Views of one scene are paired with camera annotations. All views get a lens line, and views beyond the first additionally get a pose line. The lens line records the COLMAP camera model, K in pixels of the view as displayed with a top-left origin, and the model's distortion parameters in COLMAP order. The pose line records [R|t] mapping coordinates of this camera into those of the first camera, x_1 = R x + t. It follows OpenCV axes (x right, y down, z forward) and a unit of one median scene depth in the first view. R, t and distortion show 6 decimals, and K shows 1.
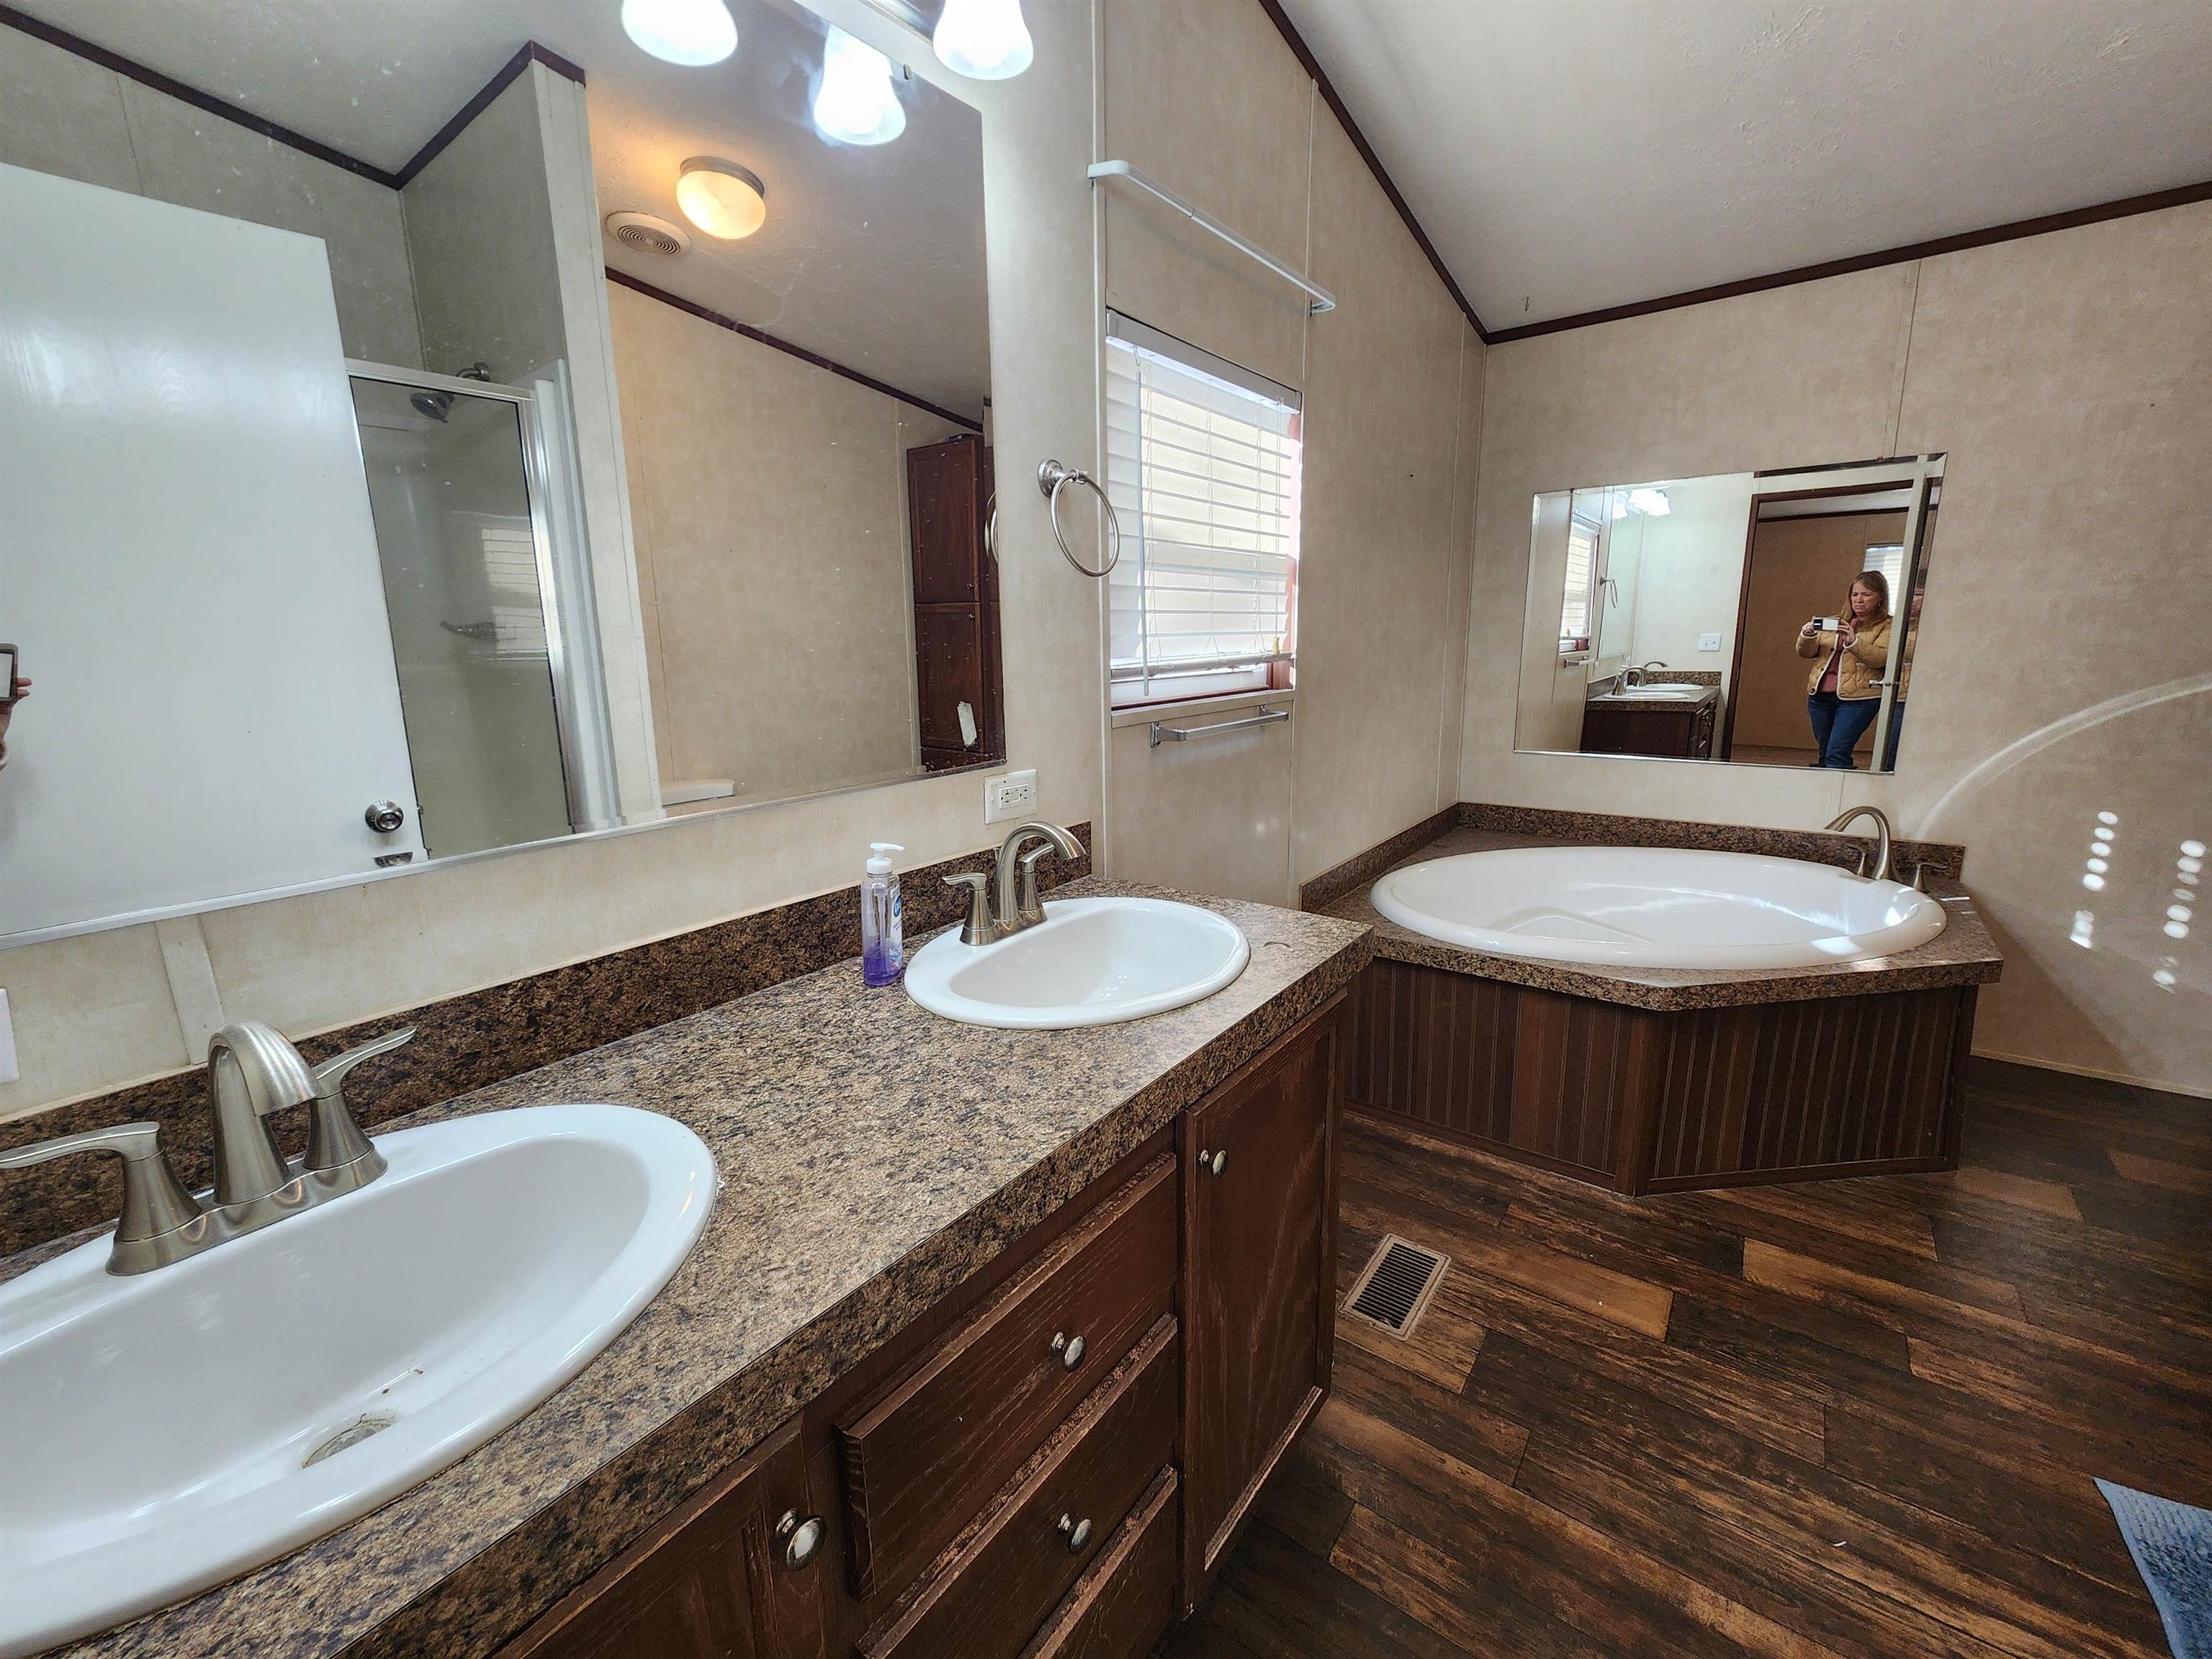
lens RADIAL K [[905.4, 0, 1096.4], [0, 905.4, 824.9], [0, 0, 1]] dist [0.004093, -0.000967]
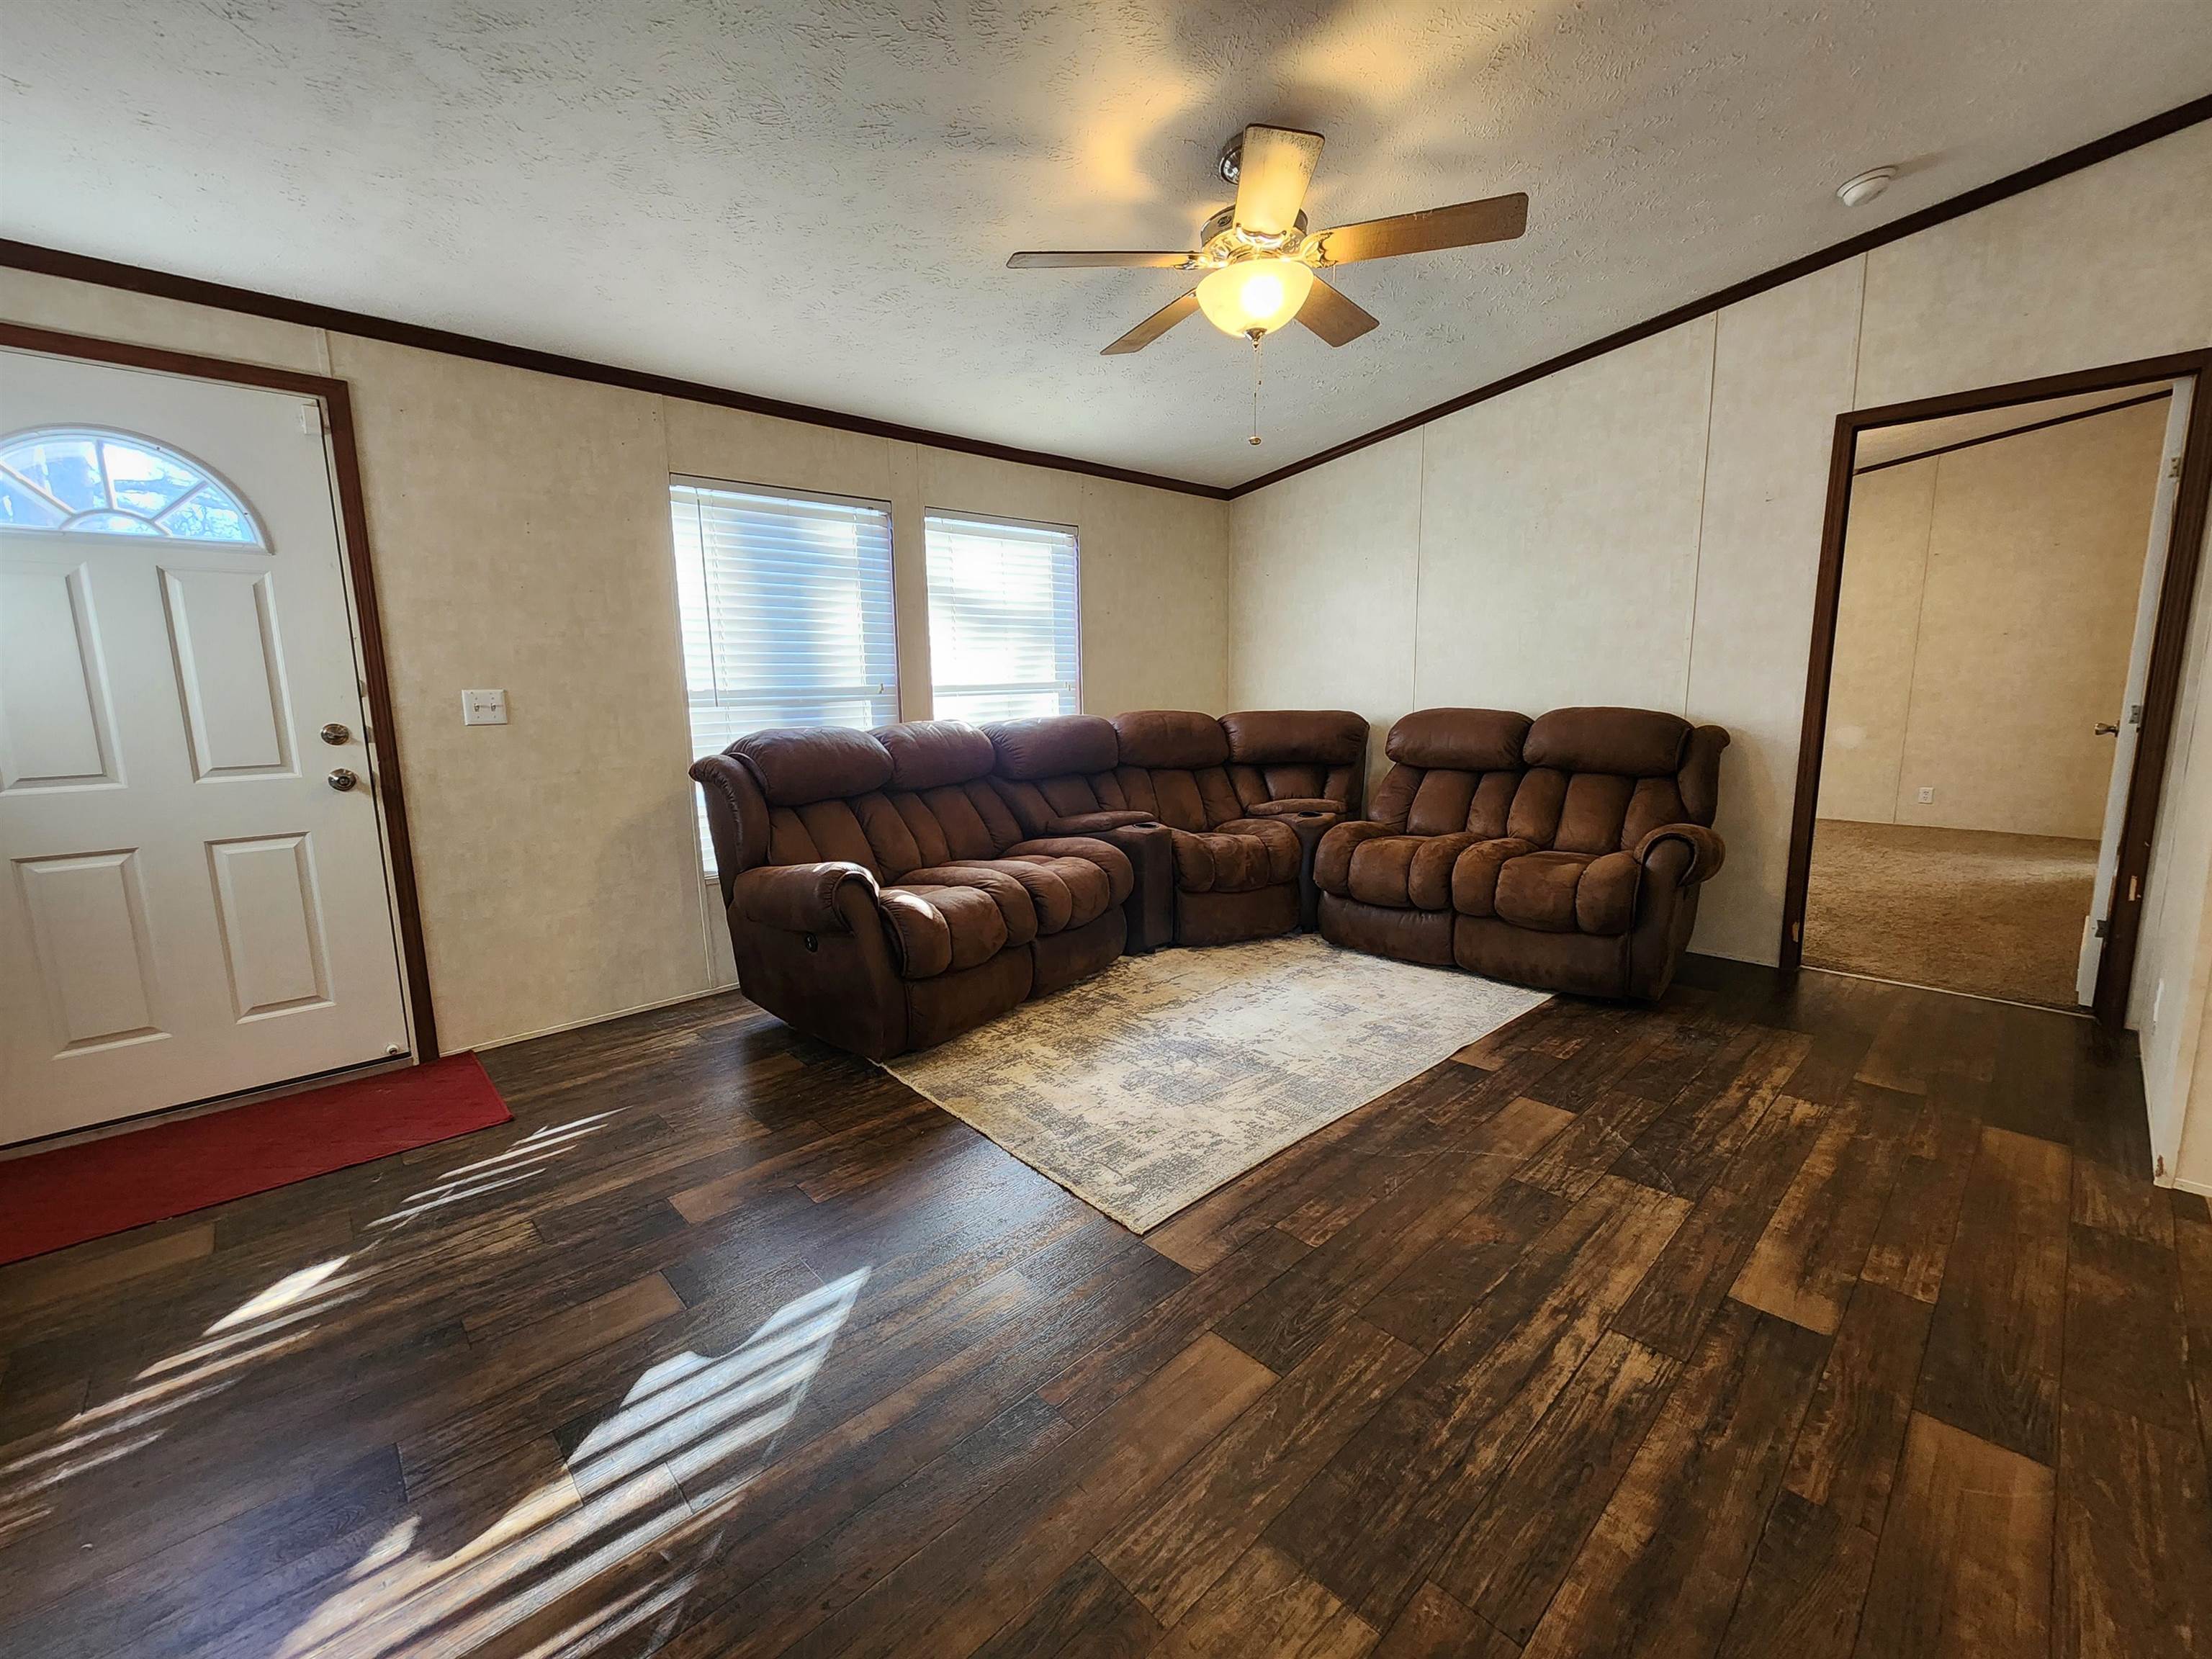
lens RADIAL K [[905.4, 0, 1096.9], [0, 905.4, 821.9], [0, 0, 1]] dist [0.004093, -0.000967]
pose [[0.168258, -0.135627, 0.976368, -1.008386], [0.211094, 0.972469, 0.098708, -0.240573], [-0.962875, 0.189498, 0.192256, 1.549989]]
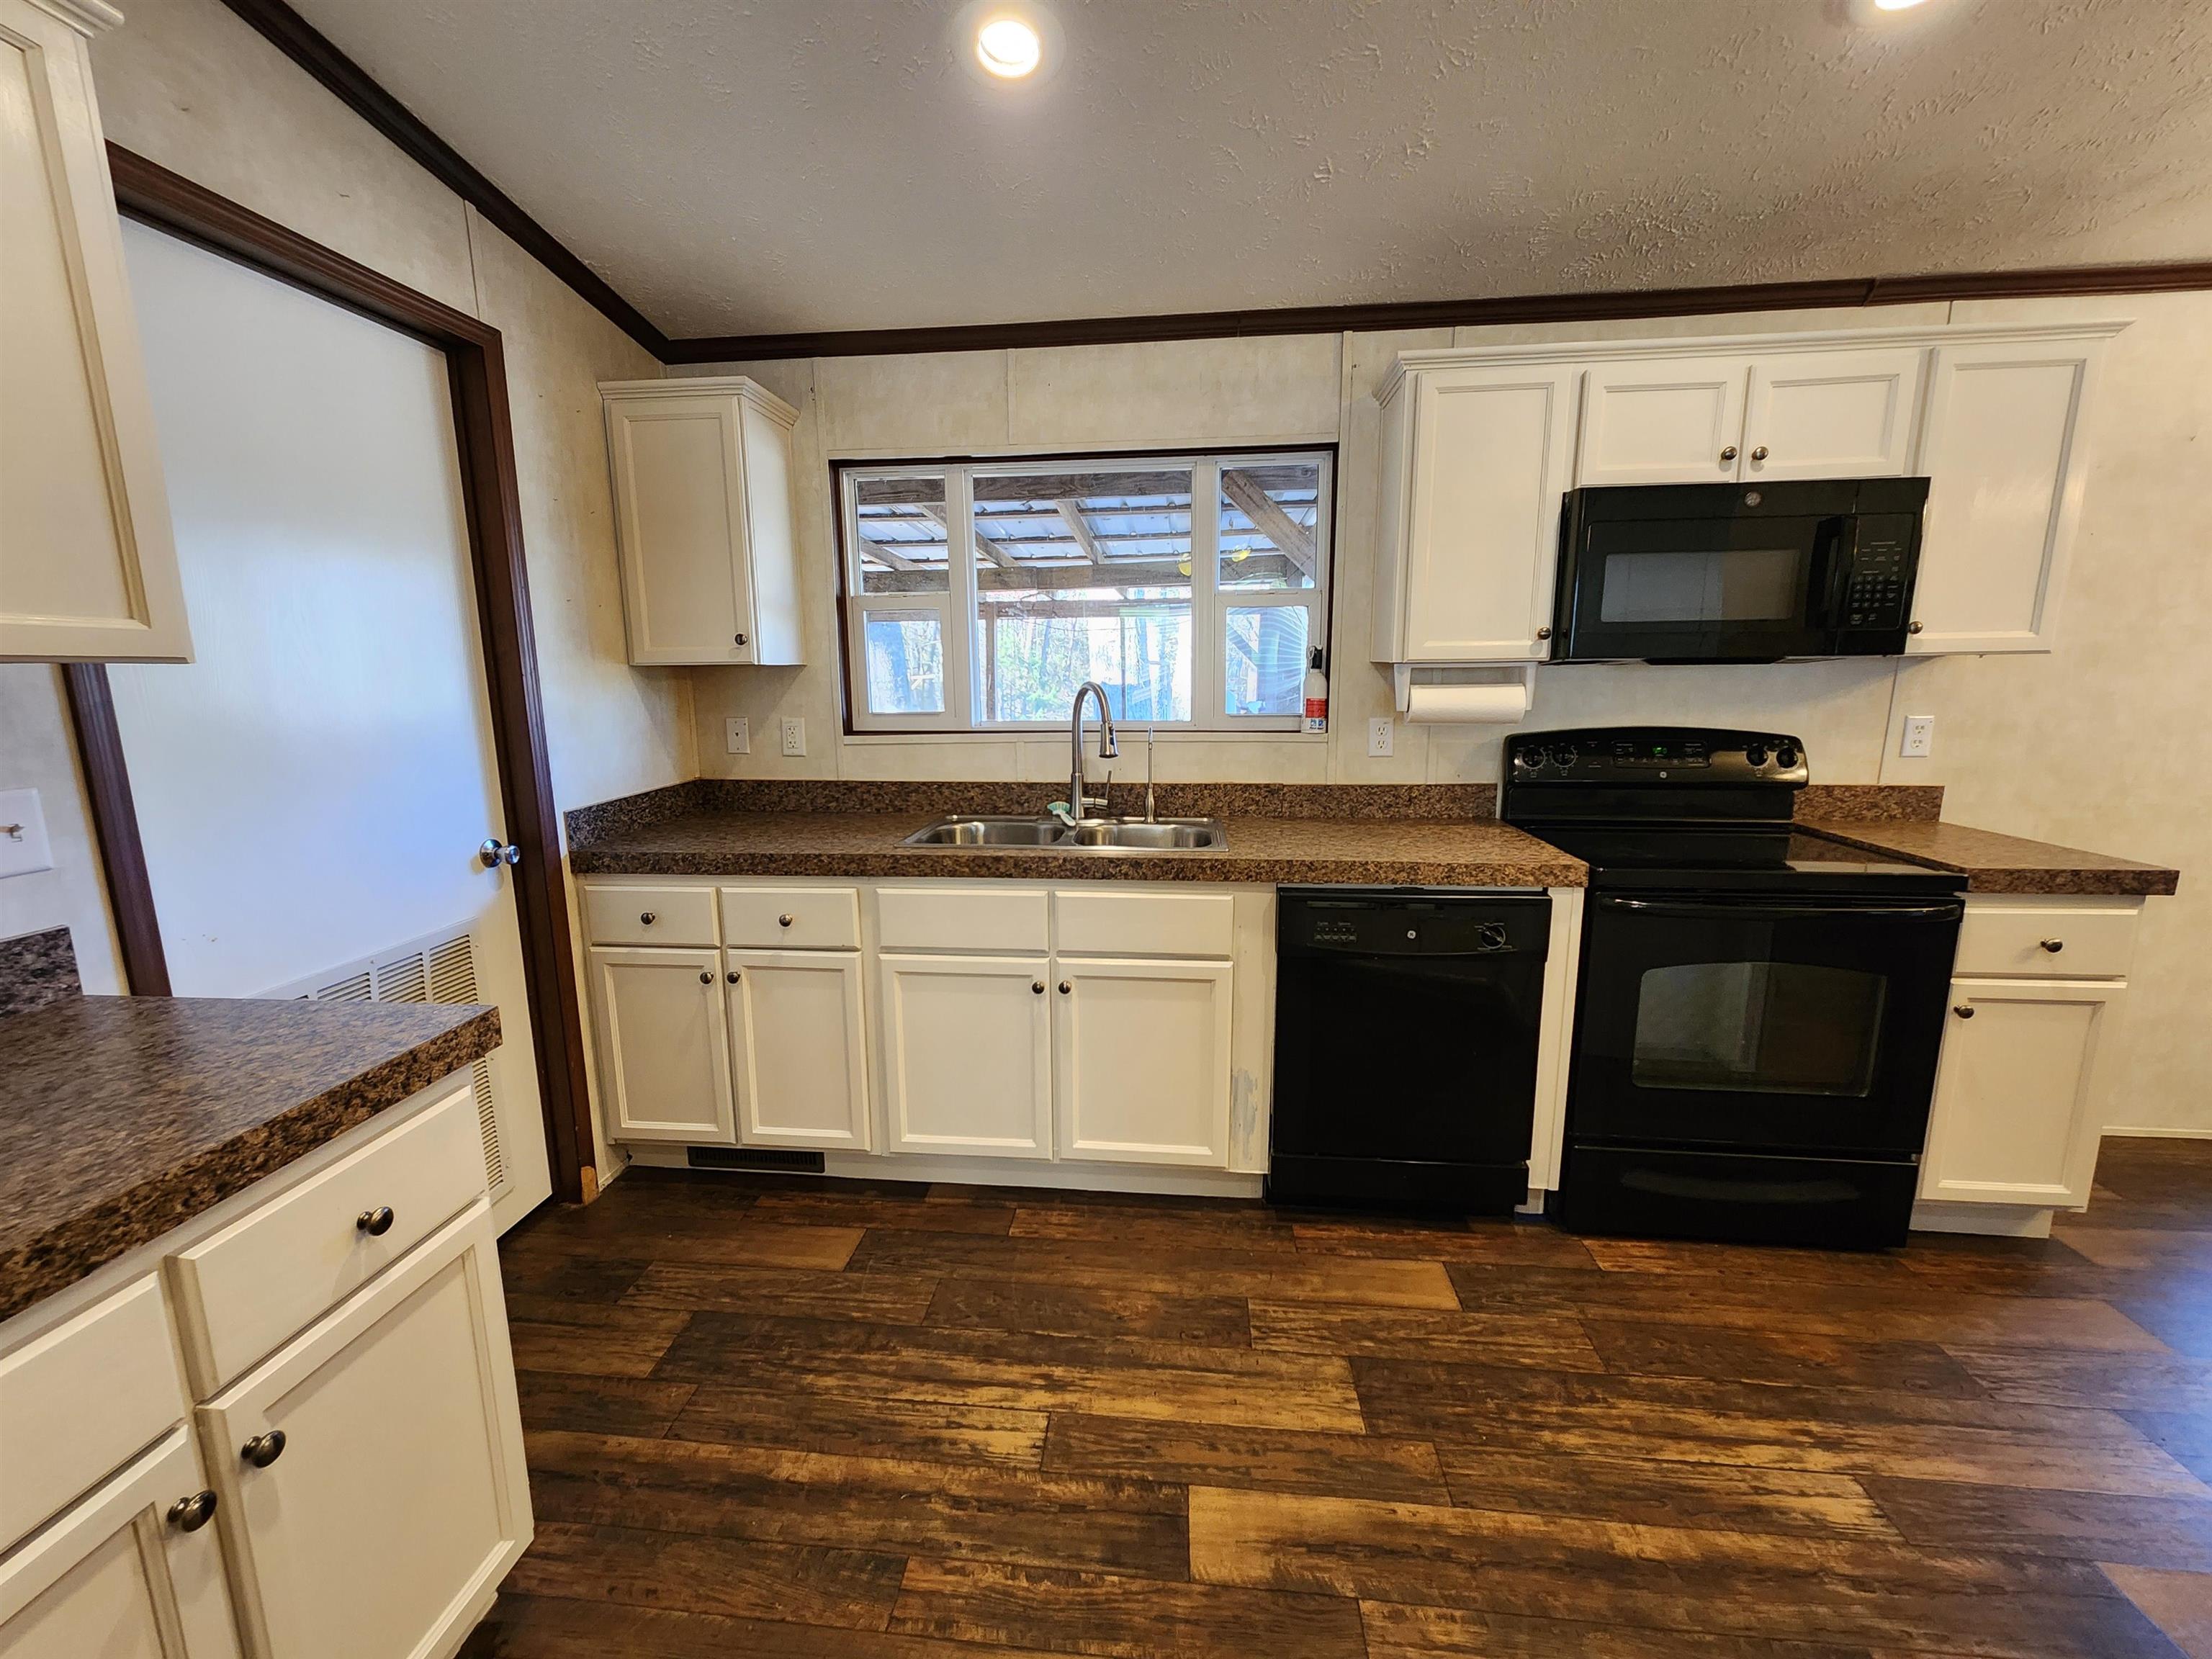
lens RADIAL K [[905.4, 0, 1091.1], [0, 905.4, 818.3], [0, 0, 1]] dist [0.004093, -0.000967]
pose [[0.852732, -0.073858, 0.517100, -0.368435], [0.096835, 0.995146, -0.017550, -0.090625], [-0.513294, 0.065038, 0.855745, 0.237528]]
